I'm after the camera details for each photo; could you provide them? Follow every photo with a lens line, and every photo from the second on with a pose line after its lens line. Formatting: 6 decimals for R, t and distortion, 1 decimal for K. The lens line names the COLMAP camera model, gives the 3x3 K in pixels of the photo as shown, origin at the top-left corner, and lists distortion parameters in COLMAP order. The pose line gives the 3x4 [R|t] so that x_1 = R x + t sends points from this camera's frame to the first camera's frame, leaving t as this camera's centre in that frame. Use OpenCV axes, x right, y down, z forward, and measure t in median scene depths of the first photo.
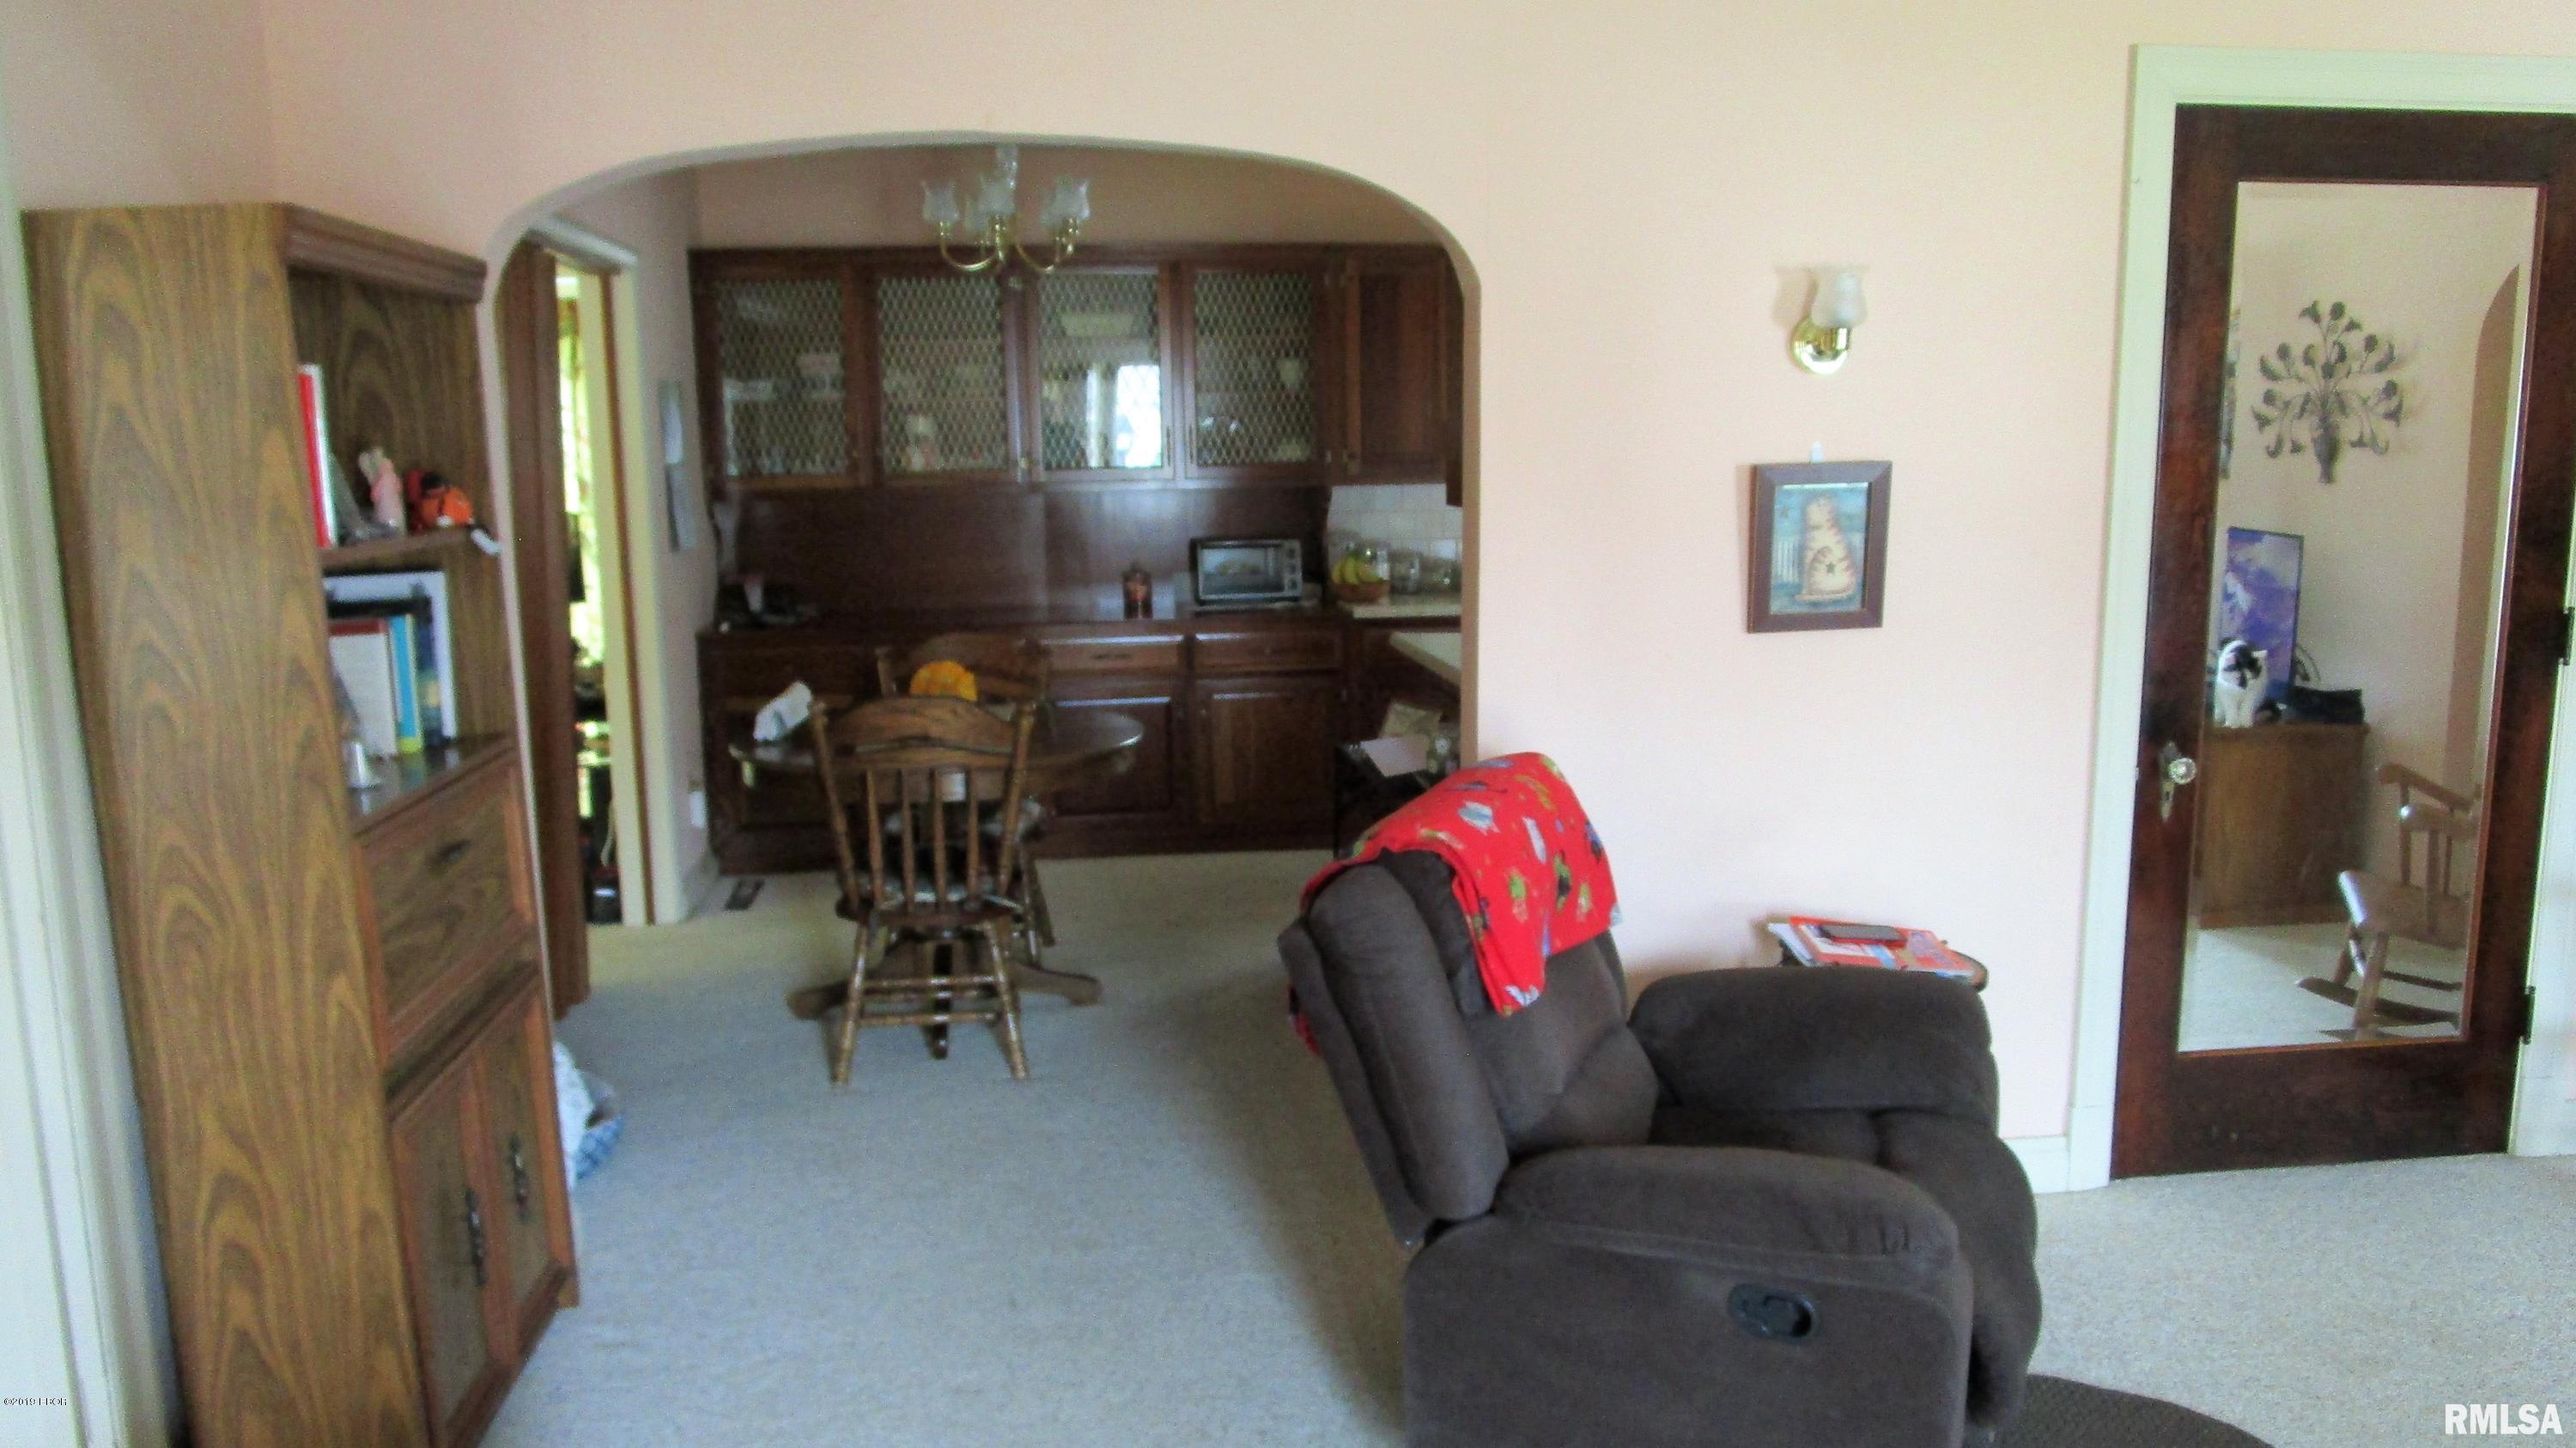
lens RADIAL K [[1846.2, 0, 1299.8], [0, 1846.2, 724.5], [0, 0, 1]] dist [-0.027519, 0.007267]
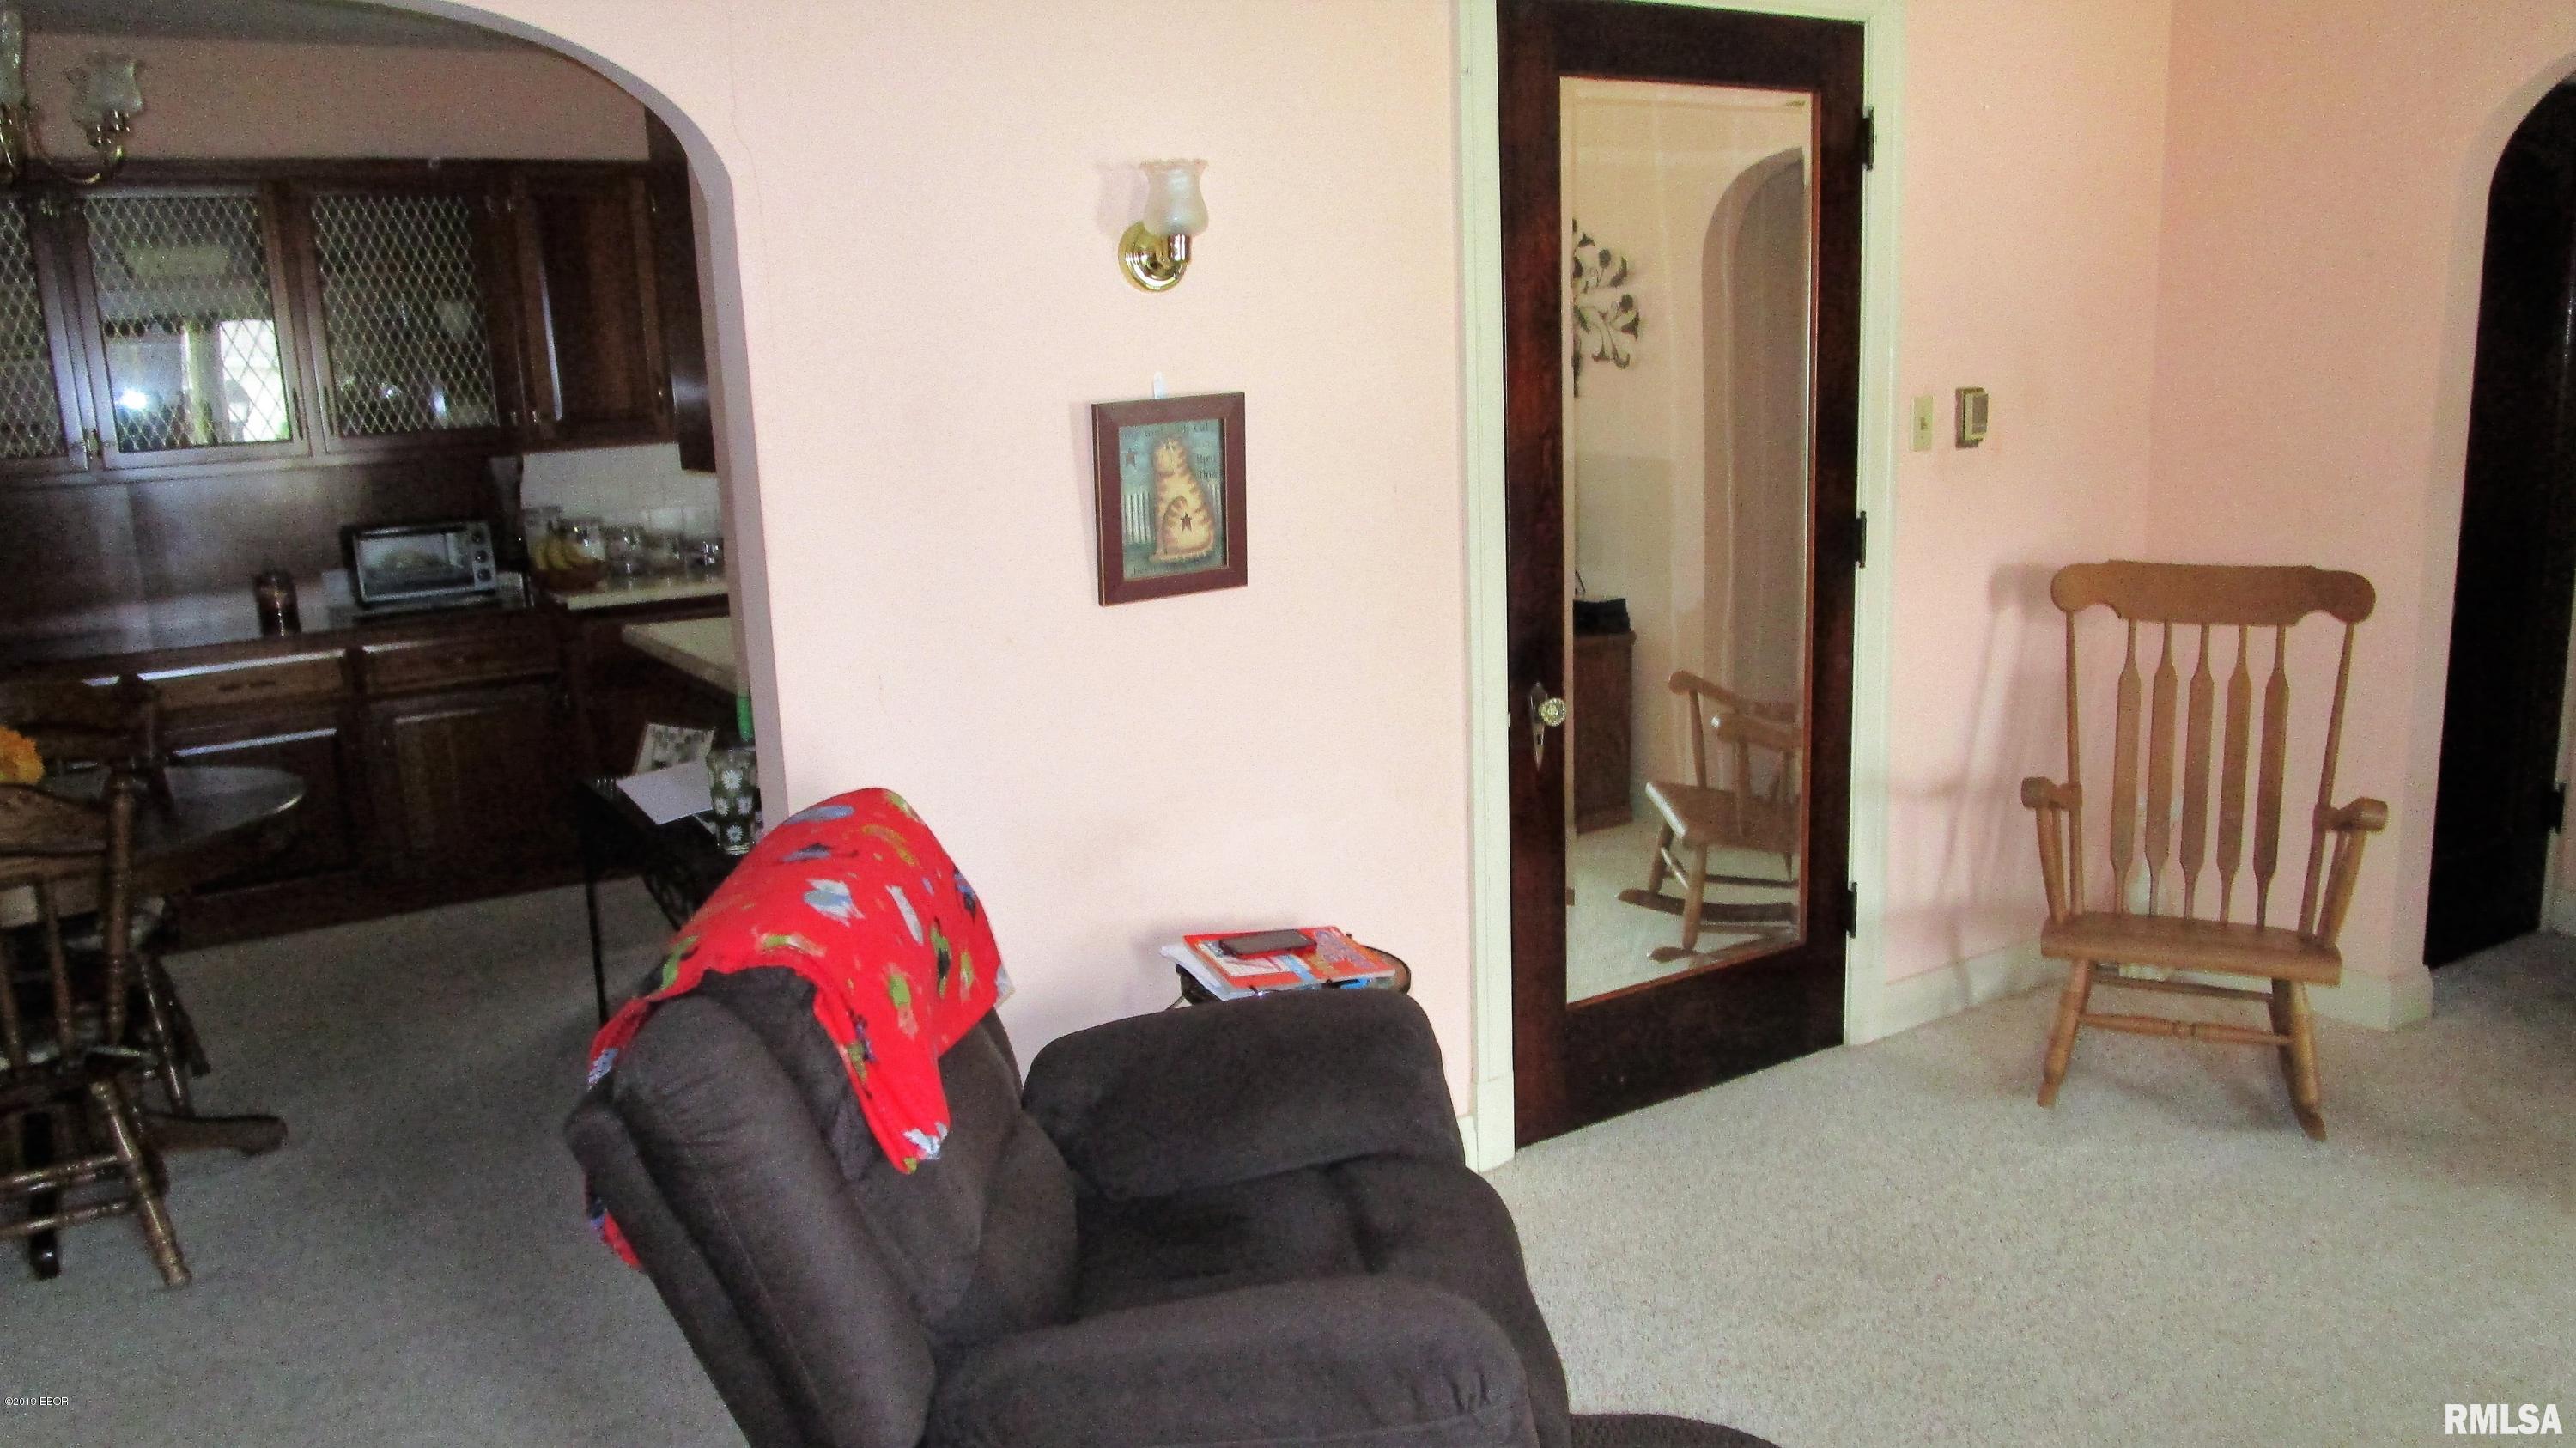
lens RADIAL K [[1846.2, 0, 1285.7], [0, 1846.2, 702.2], [0, 0, 1]] dist [-0.027519, 0.007267]
pose [[0.912195, -0.104847, 0.396115, -0.013963], [0.097700, 0.994481, 0.038240, -0.026609], [-0.397938, 0.003818, 0.917404, 0.179025]]
